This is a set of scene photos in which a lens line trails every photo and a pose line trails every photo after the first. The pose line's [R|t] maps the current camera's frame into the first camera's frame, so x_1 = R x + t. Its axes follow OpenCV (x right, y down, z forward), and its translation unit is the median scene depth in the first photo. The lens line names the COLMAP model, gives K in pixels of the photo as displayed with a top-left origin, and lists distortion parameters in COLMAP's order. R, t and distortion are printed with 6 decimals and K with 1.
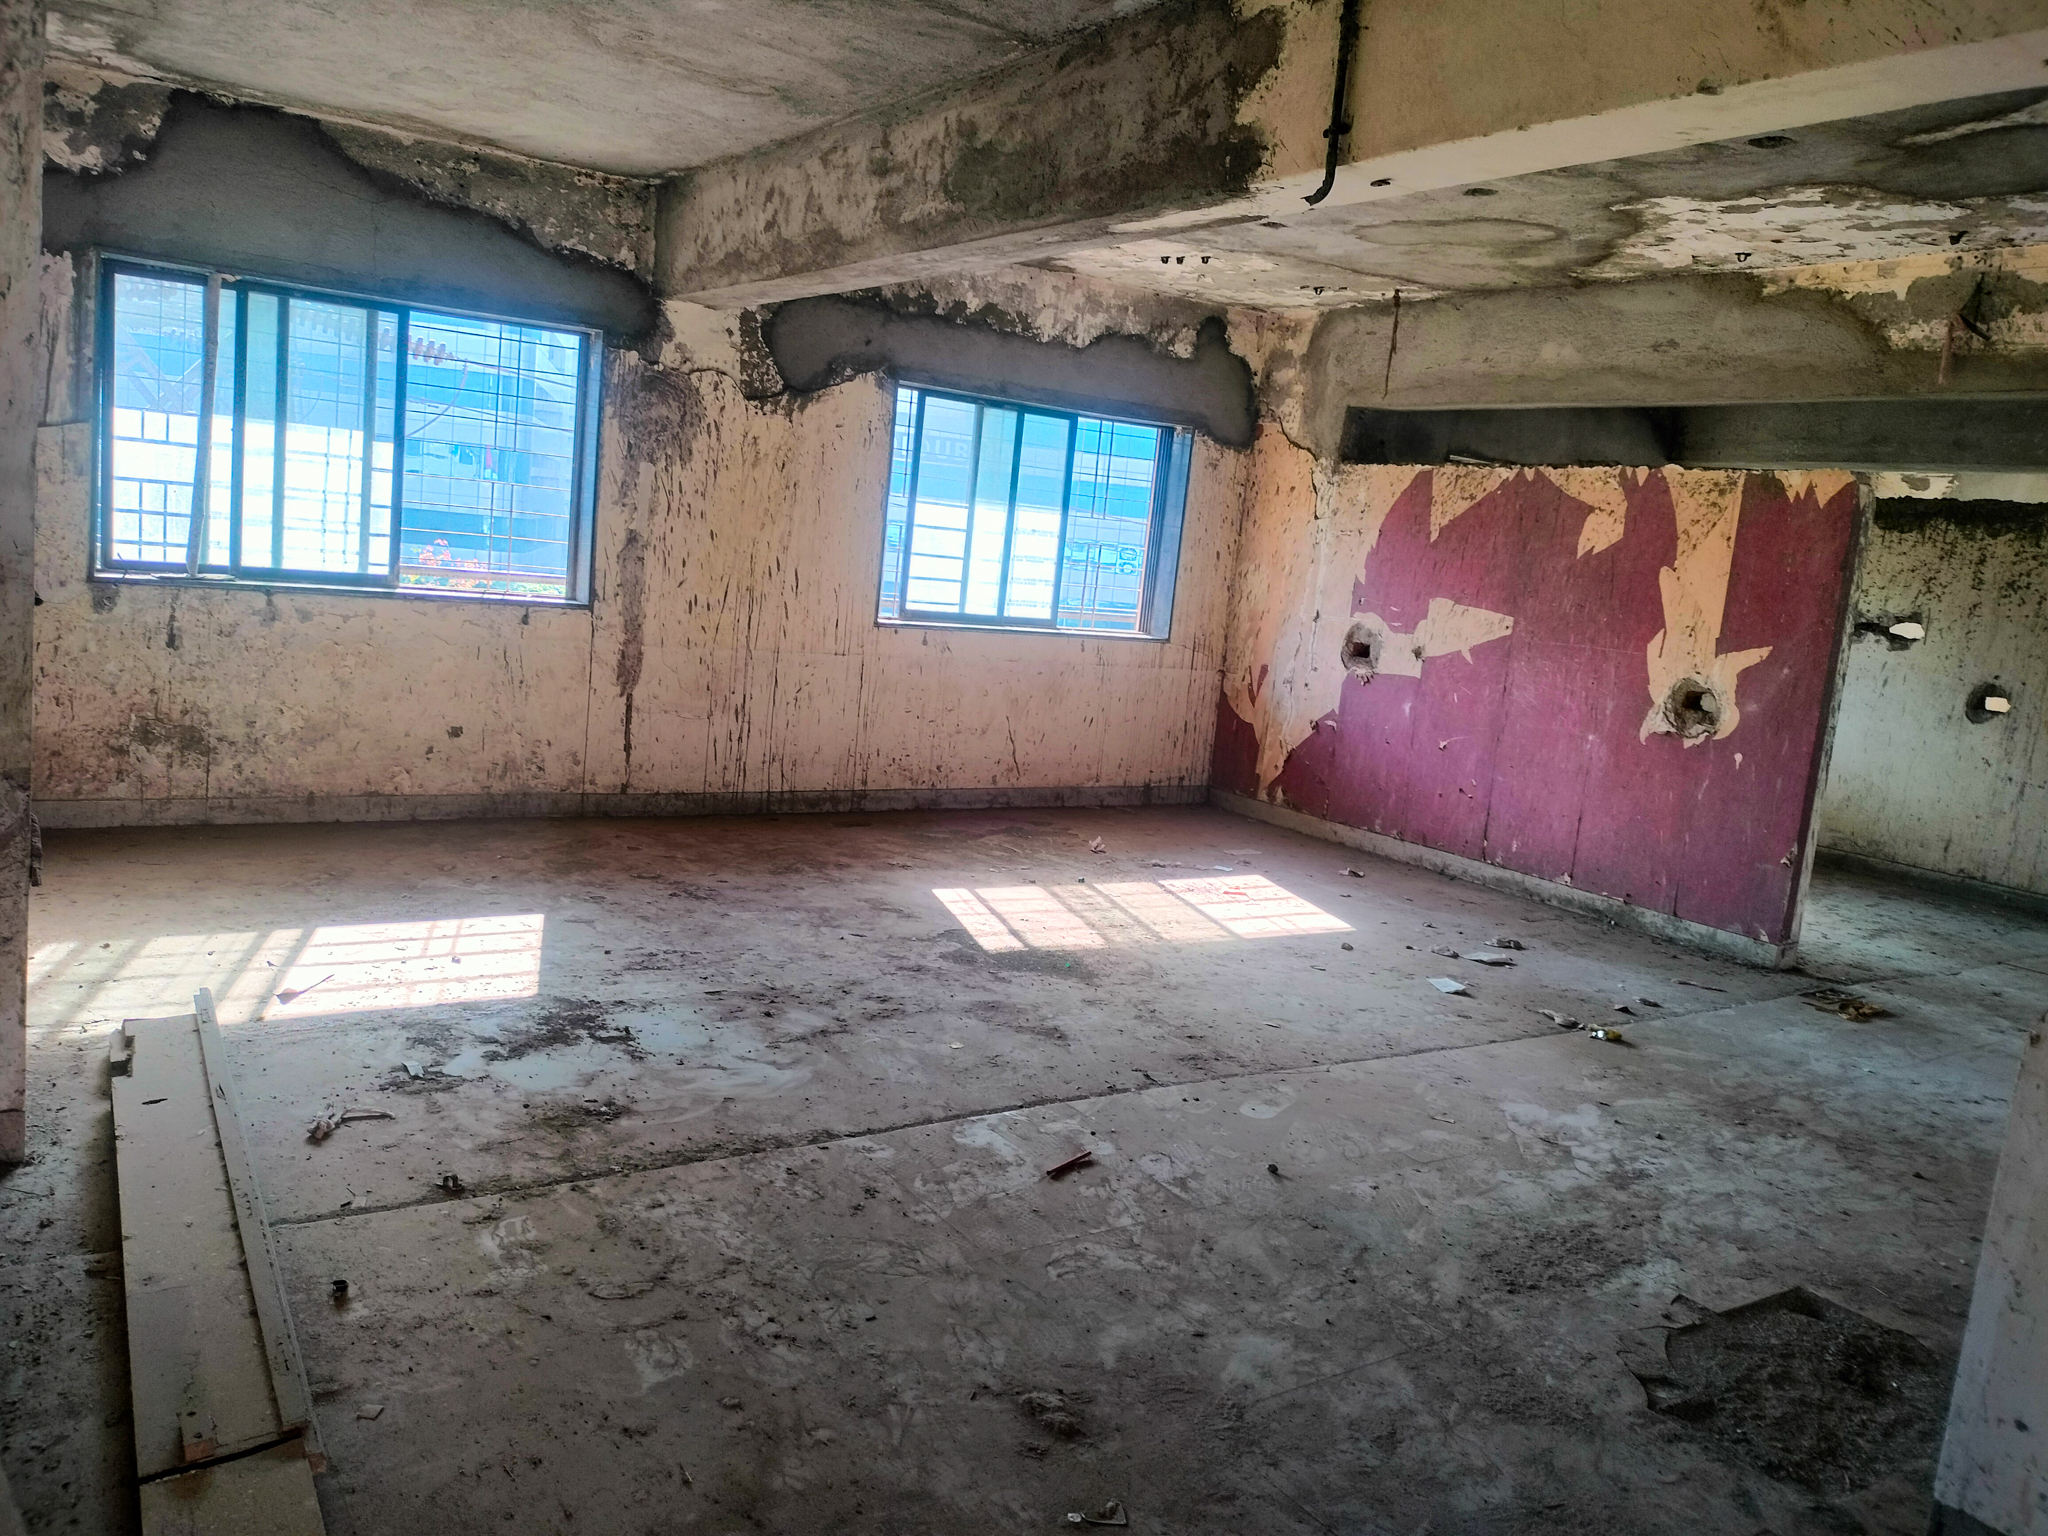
lens RADIAL K [[1539.4, 0, 1019.0], [0, 1539.4, 767.7], [0, 0, 1]] dist [0.067950, -0.086878]
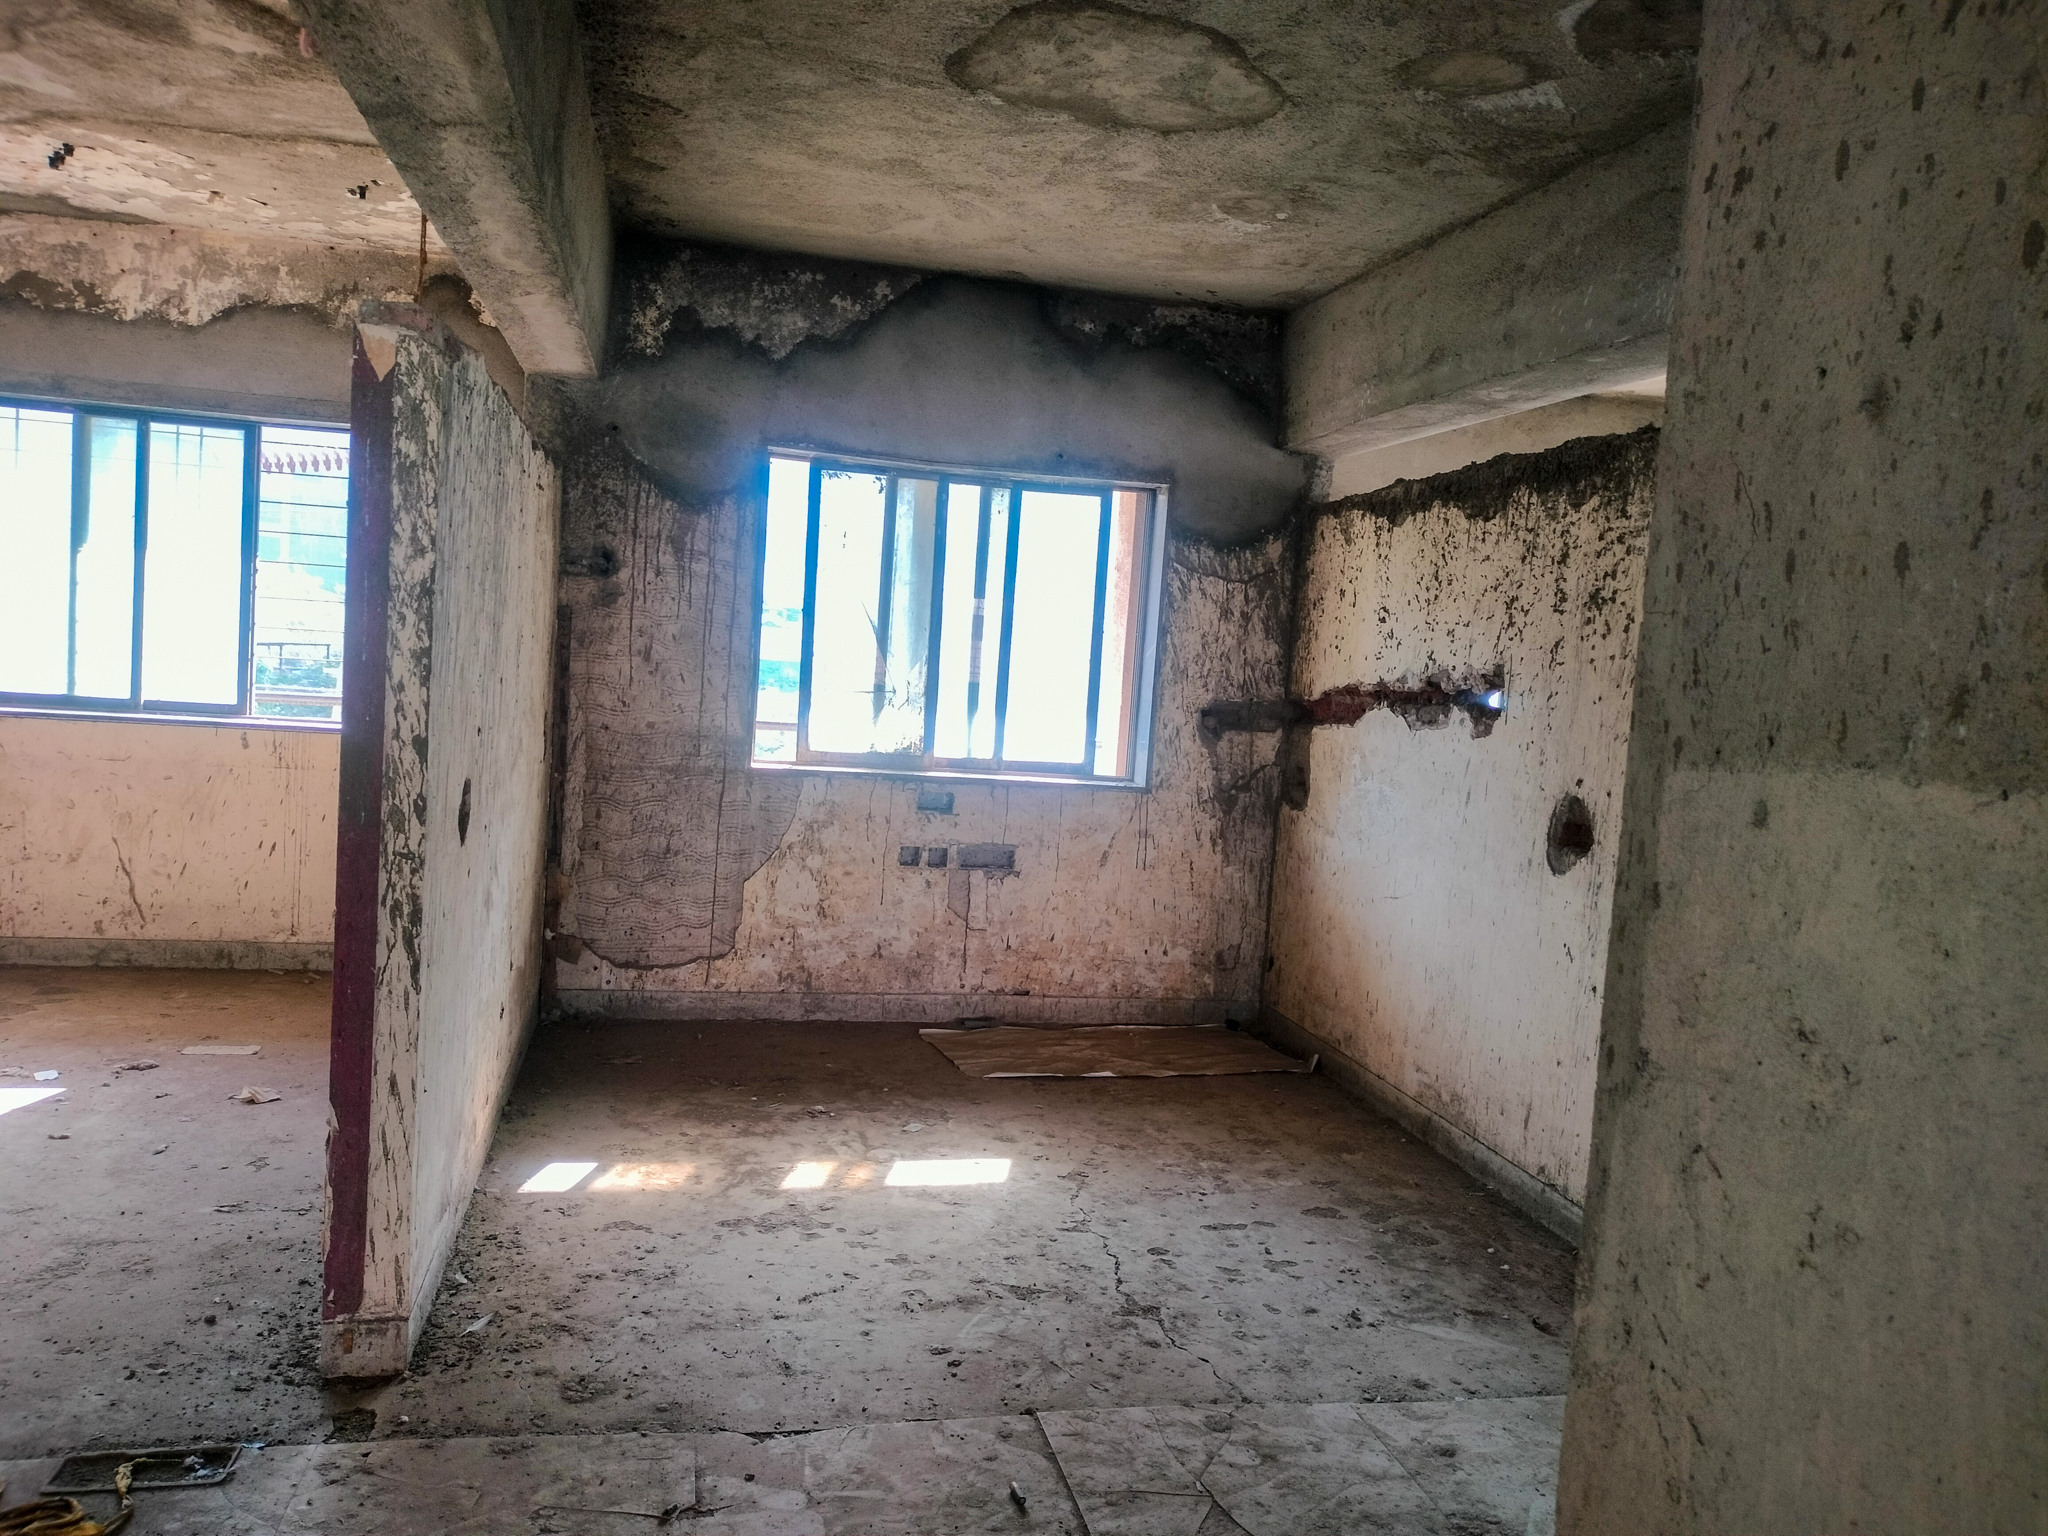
lens RADIAL K [[1539.4, 0, 1004.4], [0, 1539.4, 770.4], [0, 0, 1]] dist [0.067950, -0.086878]
pose [[0.931804, -0.005227, -0.362925, 0.711333], [-0.031025, 0.995090, -0.093987, -0.010309], [0.361634, 0.098837, 0.927066, 0.528786]]
